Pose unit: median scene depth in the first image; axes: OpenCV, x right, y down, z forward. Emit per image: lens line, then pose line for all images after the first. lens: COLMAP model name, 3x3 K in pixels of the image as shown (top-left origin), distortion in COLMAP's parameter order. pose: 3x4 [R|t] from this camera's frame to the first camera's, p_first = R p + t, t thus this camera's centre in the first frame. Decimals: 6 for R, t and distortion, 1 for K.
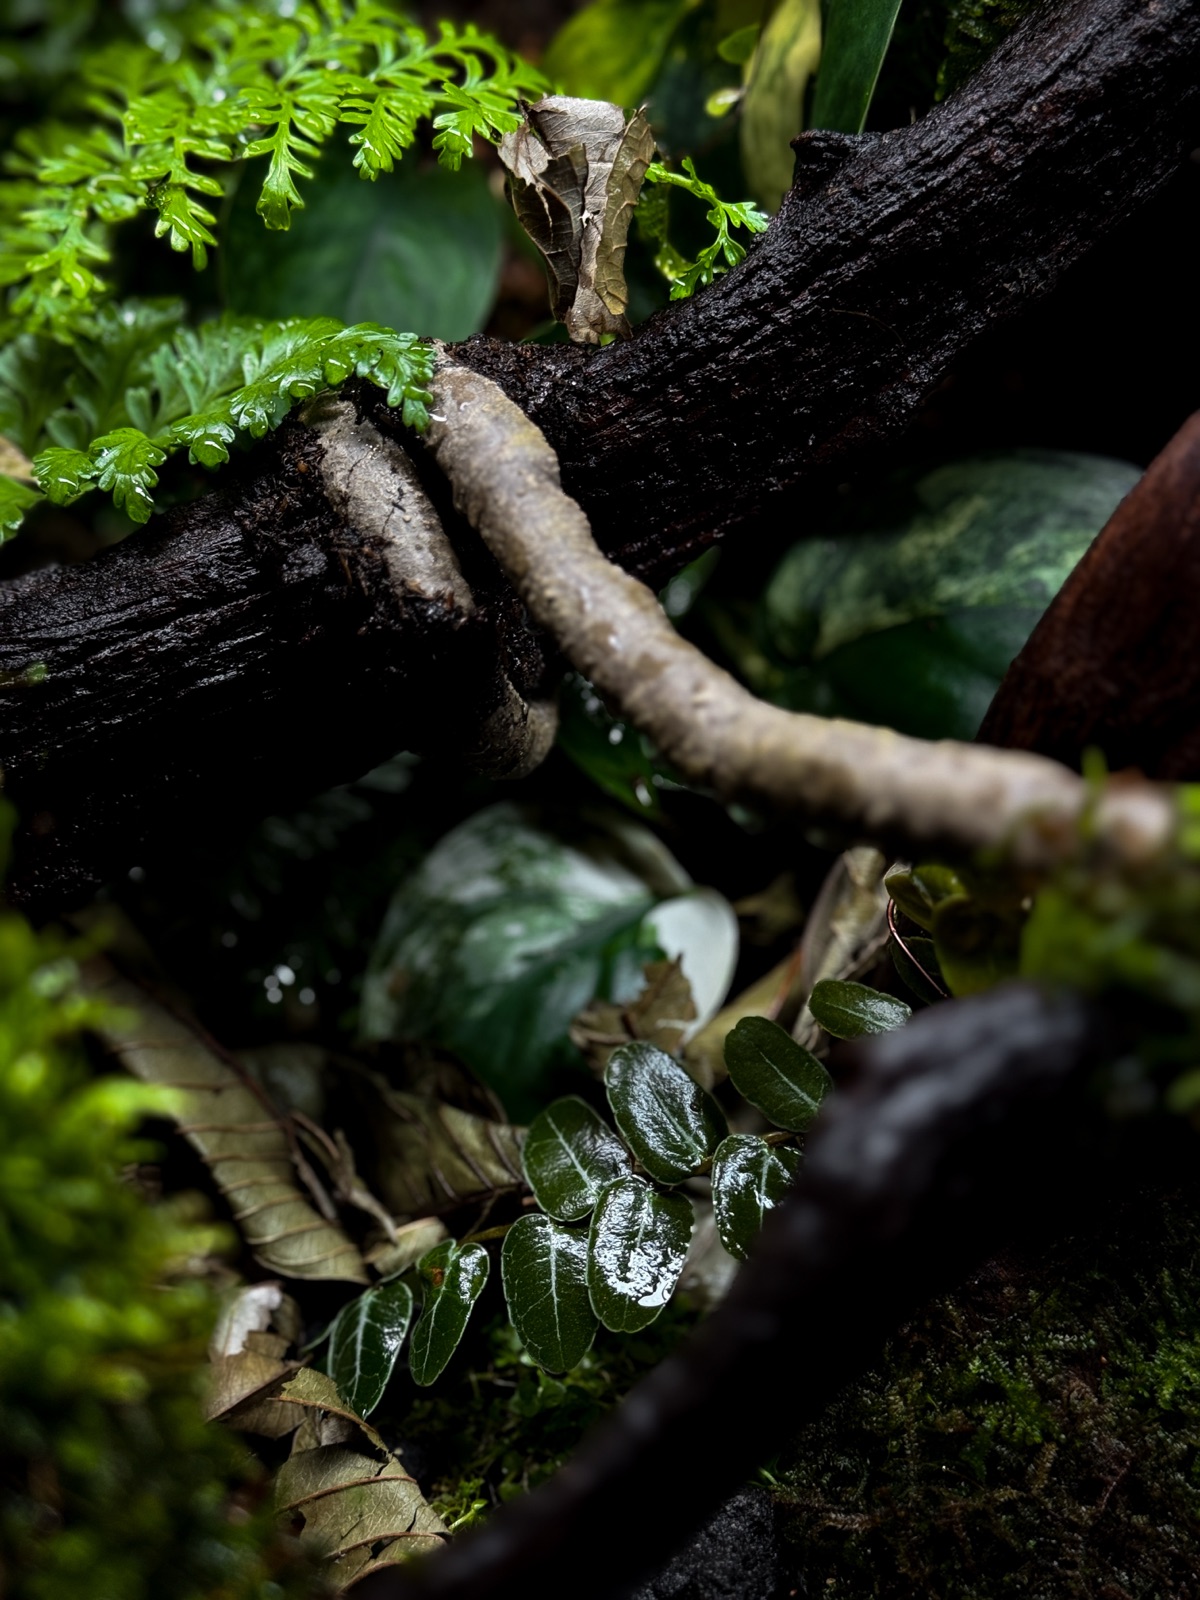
lens RADIAL K [[2224.9, 0, 606.0], [0, 2224.9, 812.6], [0, 0, 1]] dist [0.166380, -0.270398]
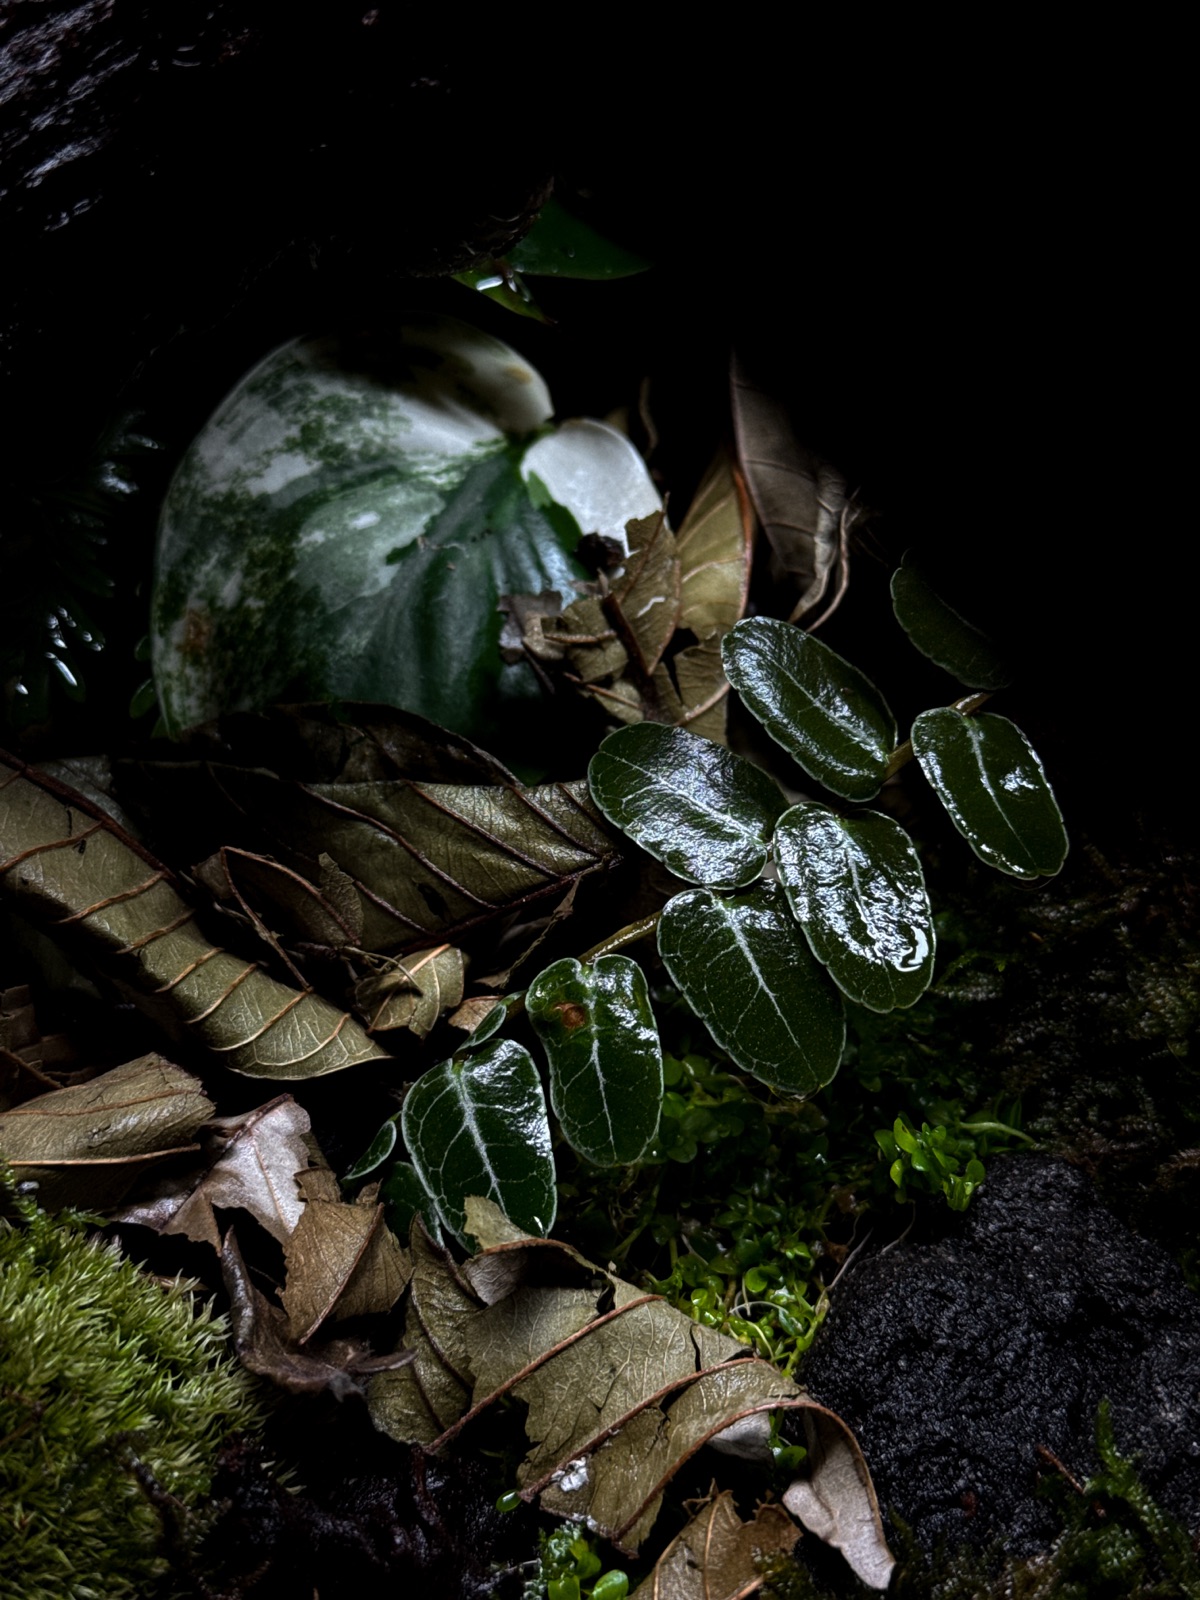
lens RADIAL K [[2224.9, 0, 606.0], [0, 2224.9, 812.6], [0, 0, 1]] dist [0.166380, -0.270398]
pose [[0.867109, -0.248151, 0.431906, -0.331242], [0.164722, 0.961142, 0.221522, -0.001200], [-0.470094, -0.120939, 0.874292, 0.392194]]
